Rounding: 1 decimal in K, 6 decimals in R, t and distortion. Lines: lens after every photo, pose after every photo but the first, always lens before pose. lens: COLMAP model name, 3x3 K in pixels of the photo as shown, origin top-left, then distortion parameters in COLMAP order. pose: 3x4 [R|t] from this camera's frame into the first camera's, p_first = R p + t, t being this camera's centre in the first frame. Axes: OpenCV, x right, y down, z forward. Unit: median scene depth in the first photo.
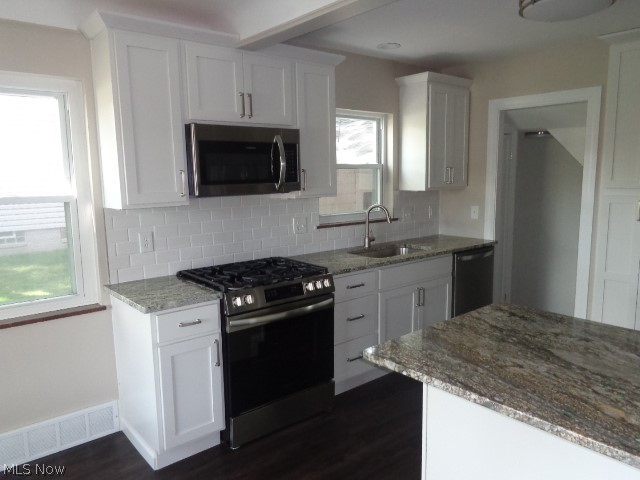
lens RADIAL K [[485.0, 0, 320.0], [0, 485.0, 240.0], [0, 0, 1]] dist [-0.000646, 0.002619]
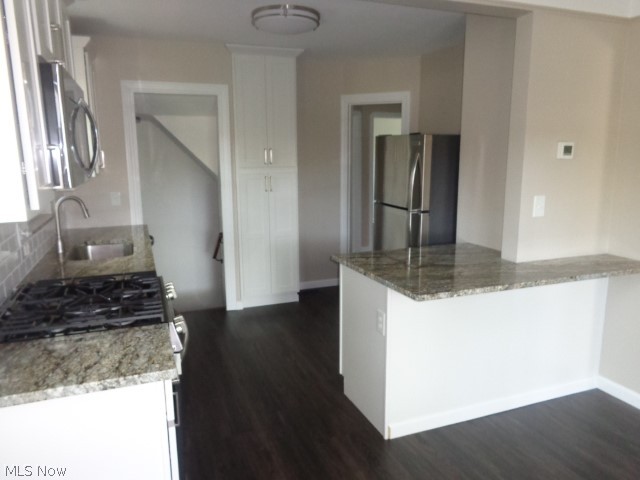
lens RADIAL K [[485.0, 0, 320.0], [0, 485.0, 240.0], [0, 0, 1]] dist [-0.000646, 0.002619]
pose [[0.333458, -0.159404, 0.929191, -0.546544], [0.137523, 0.983284, 0.119331, -0.045243], [-0.932681, 0.087994, 0.349806, 0.386123]]
